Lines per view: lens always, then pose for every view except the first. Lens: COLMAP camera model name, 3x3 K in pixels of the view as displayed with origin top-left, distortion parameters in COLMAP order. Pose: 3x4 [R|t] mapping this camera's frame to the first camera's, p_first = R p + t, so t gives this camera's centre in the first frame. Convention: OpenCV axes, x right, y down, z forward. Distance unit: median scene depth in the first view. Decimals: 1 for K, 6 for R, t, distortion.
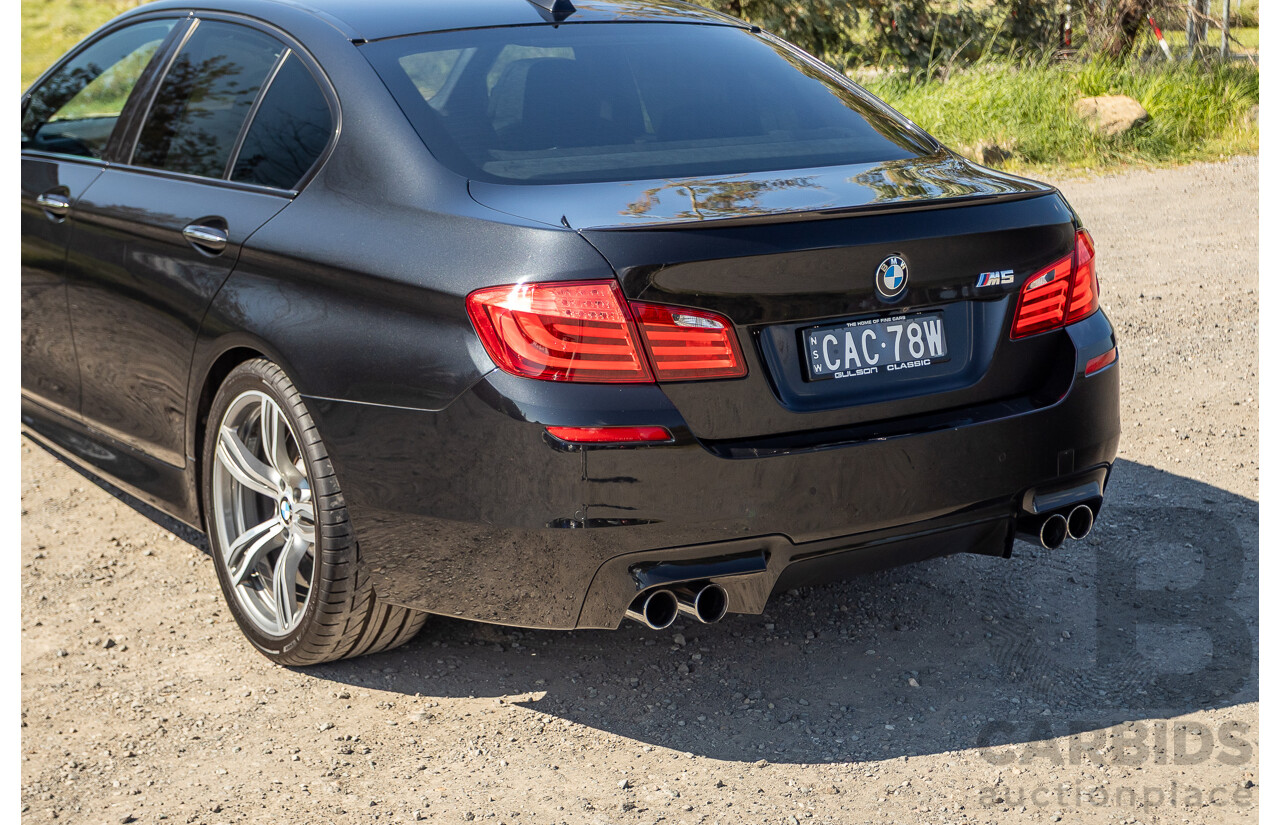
lens RADIAL K [[2167.7, 0, 640.0], [0, 2167.7, 412.5], [0, 0, 1]] dist [-0.019007, 0.099222]
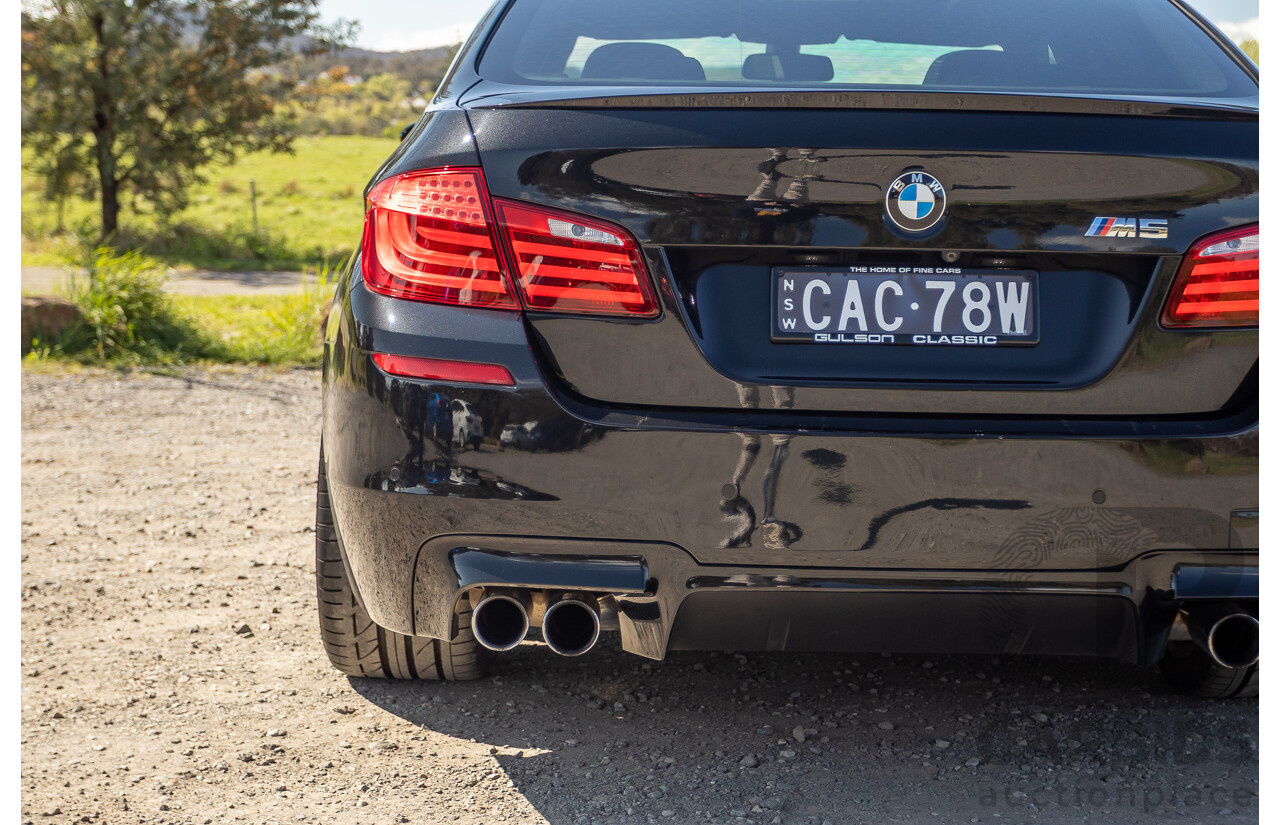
lens RADIAL K [[2012.6, 0, 640.0], [0, 2012.6, 412.5], [0, 0, 1]] dist [0.003136, -0.042270]
pose [[0.829251, 0.079987, -0.553123, 0.379500], [-0.138976, 0.988130, -0.065462, 0.053502], [0.541321, 0.131155, 0.830524, 0.415137]]
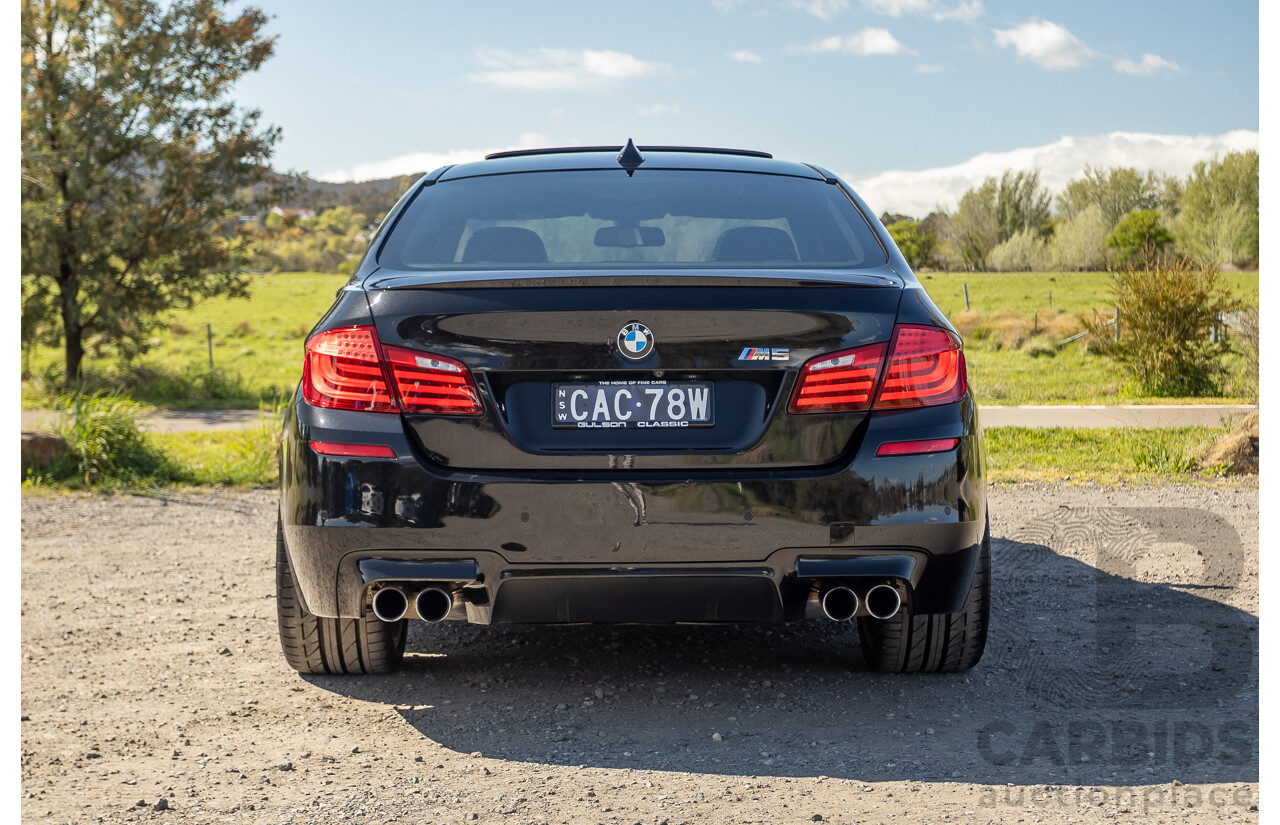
lens RADIAL K [[2167.7, 0, 640.0], [0, 2167.7, 412.5], [0, 0, 1]] dist [-0.019007, 0.099222]
pose [[0.835591, 0.023546, -0.548848, 0.703296], [-0.115254, 0.984360, -0.133237, 0.118227], [0.537126, 0.174589, 0.825236, 0.070479]]
